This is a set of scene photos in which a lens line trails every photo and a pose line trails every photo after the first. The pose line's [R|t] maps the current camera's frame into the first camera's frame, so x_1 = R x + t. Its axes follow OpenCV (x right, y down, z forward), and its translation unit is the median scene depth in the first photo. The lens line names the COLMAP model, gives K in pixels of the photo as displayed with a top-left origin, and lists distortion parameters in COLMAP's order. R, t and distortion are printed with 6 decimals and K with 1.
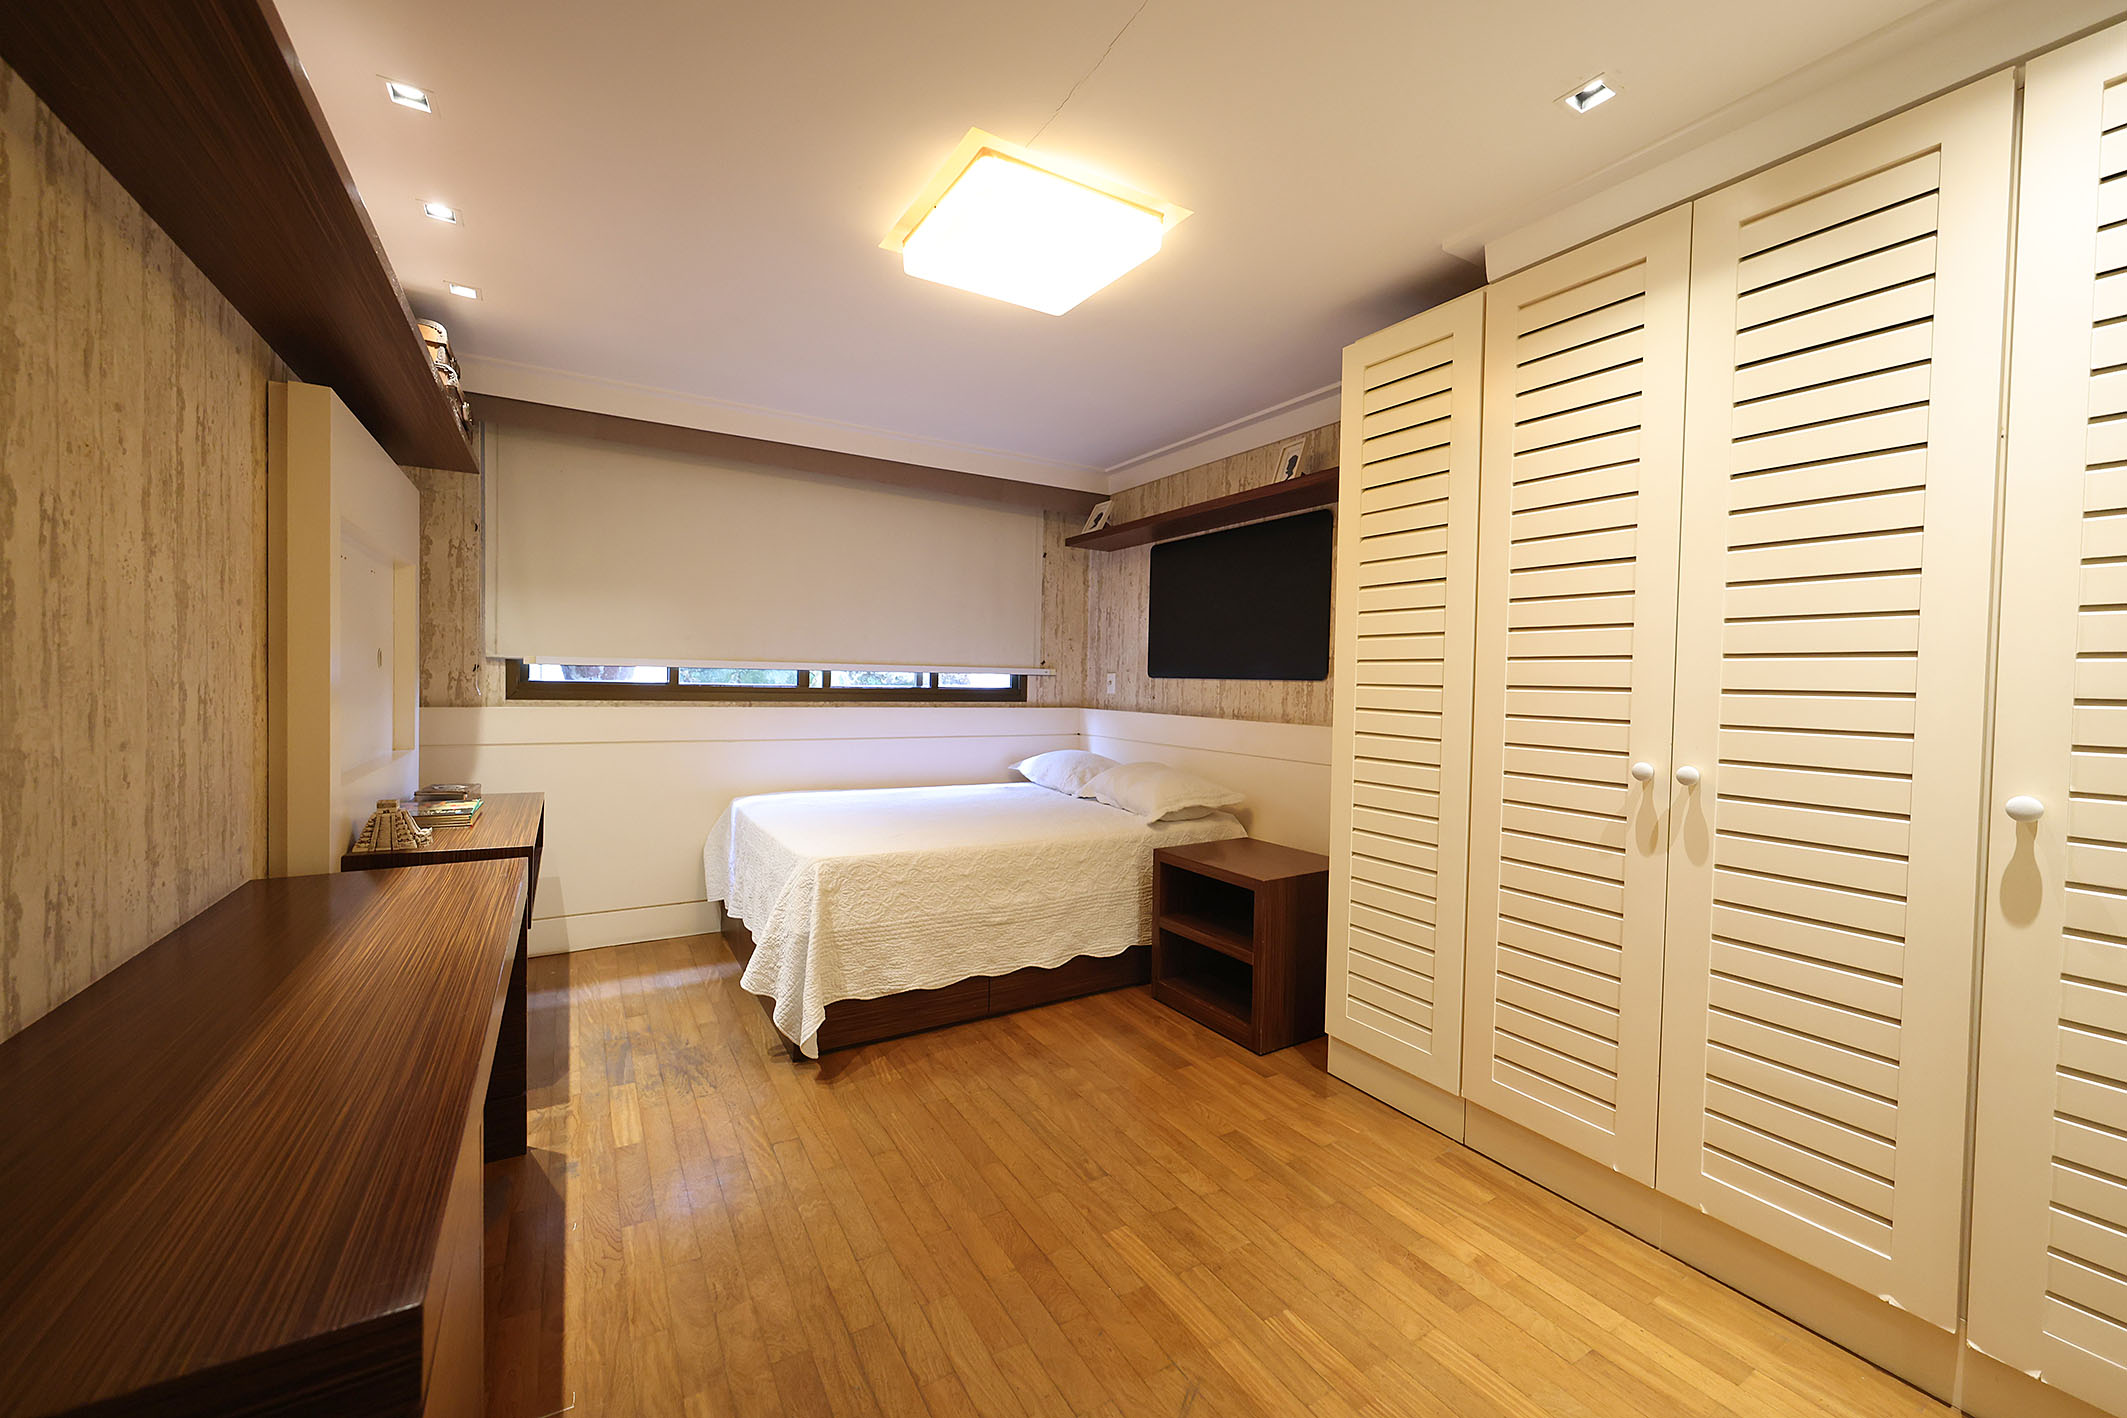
lens RADIAL K [[859.2, 0, 1067.2], [0, 859.2, 700.2], [0, 0, 1]] dist [0.002521, 0.000024]
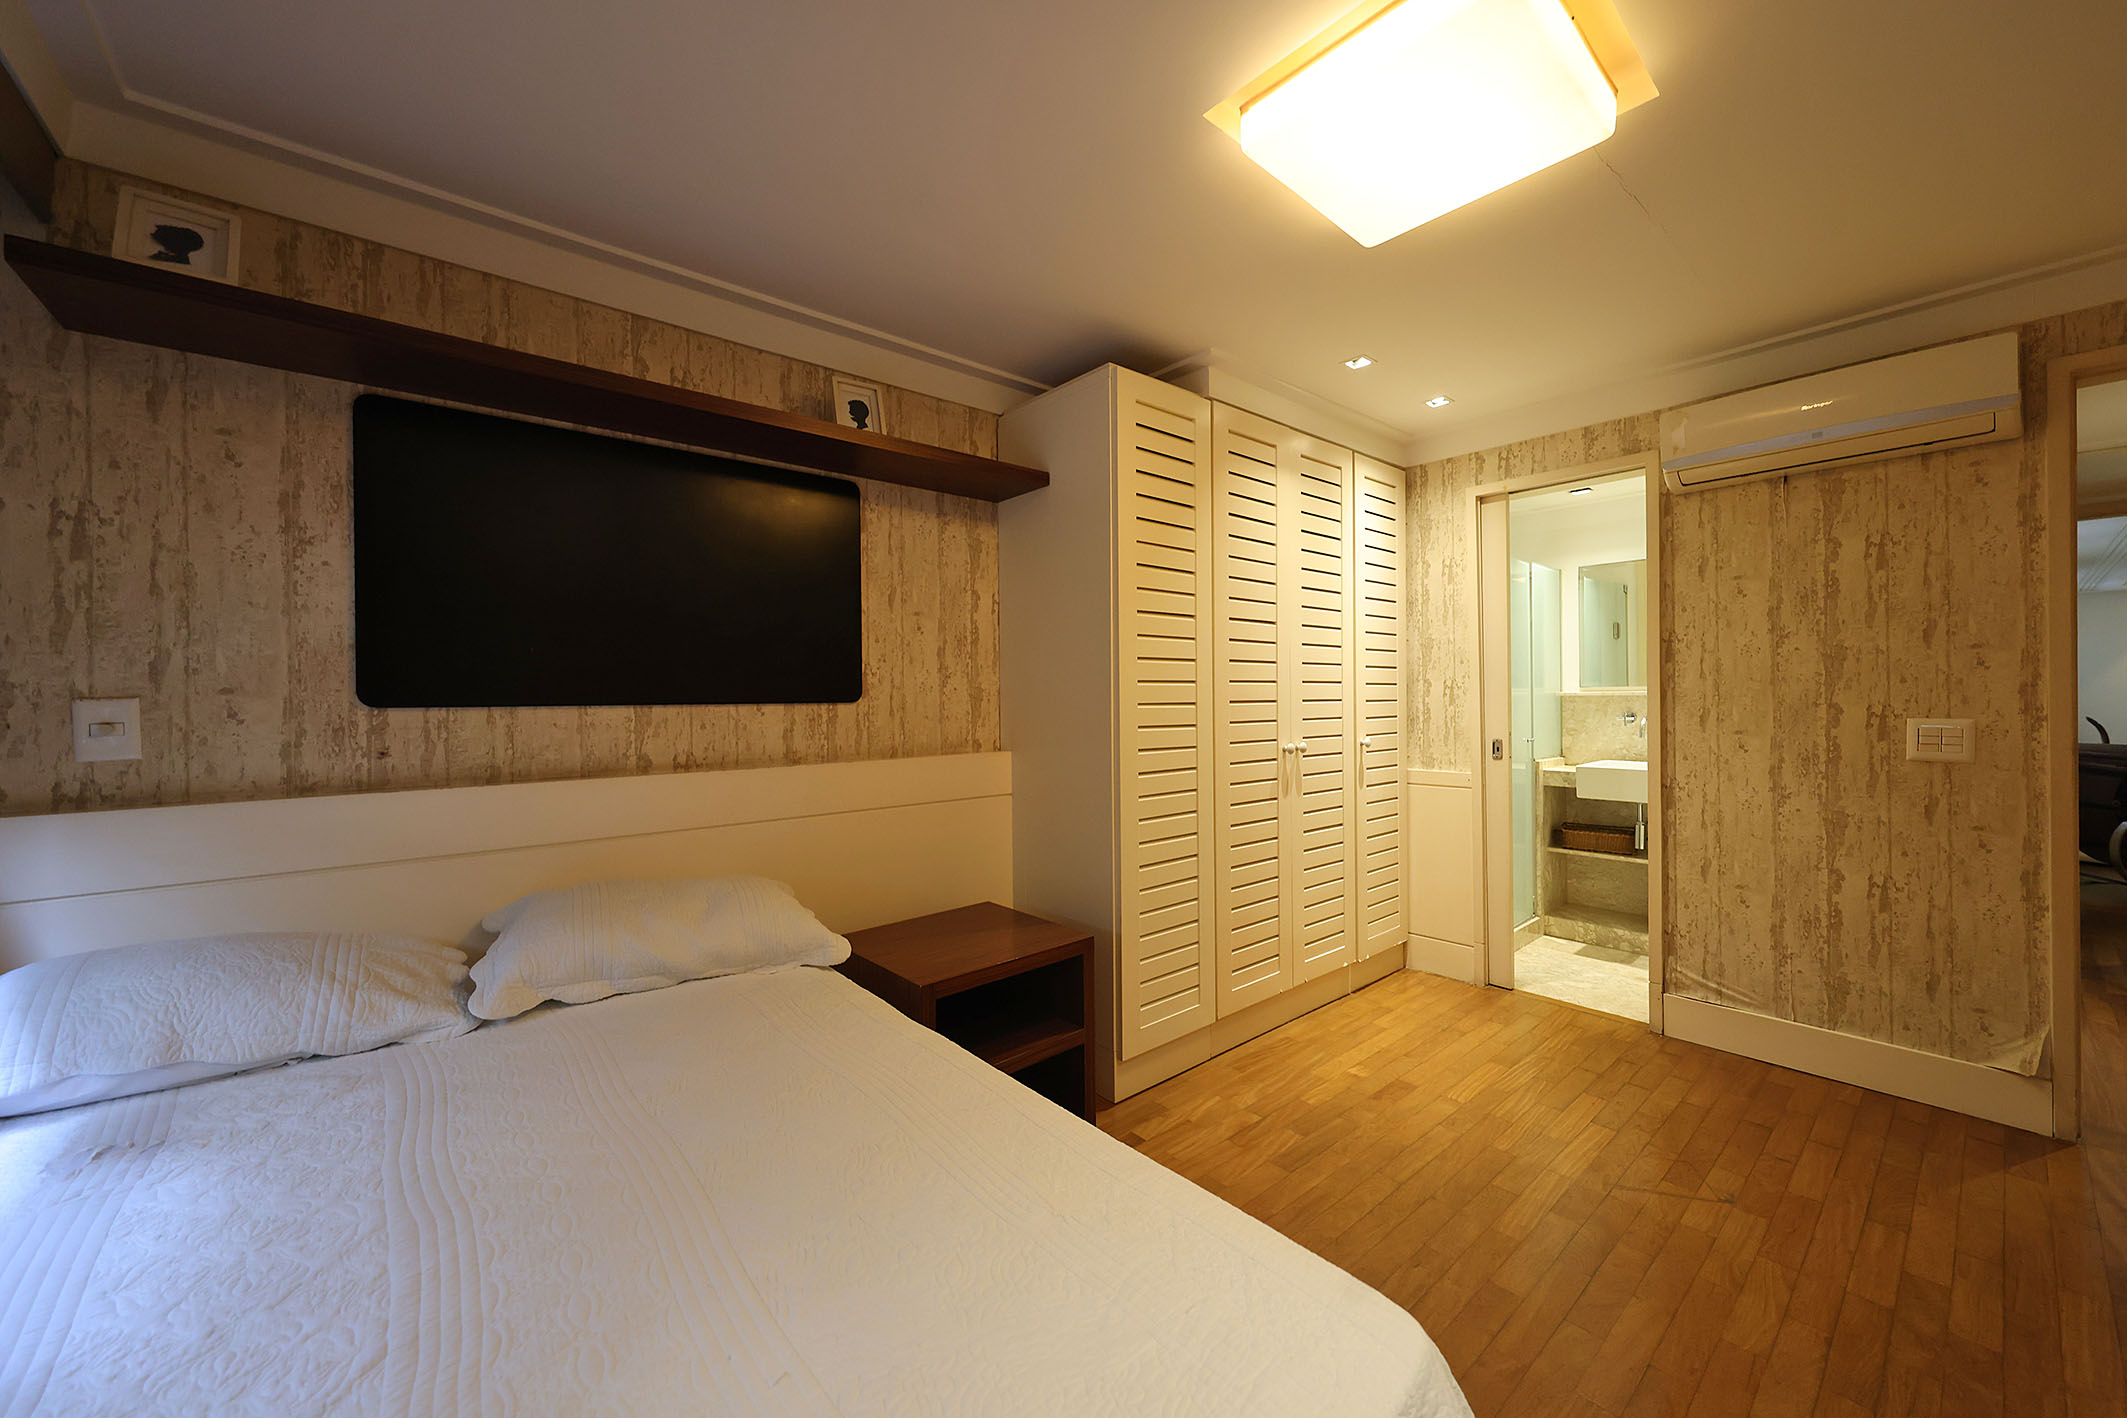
lens RADIAL K [[785.8, 0, 1063.5], [0, 785.8, 701.9], [0, 0, 1]] dist [-0.000485, -0.000322]
pose [[-0.172093, -0.022398, 0.984826, -0.383448], [0.030677, 0.999135, 0.028084, -0.032984], [-0.984603, 0.035045, -0.171257, 0.827911]]
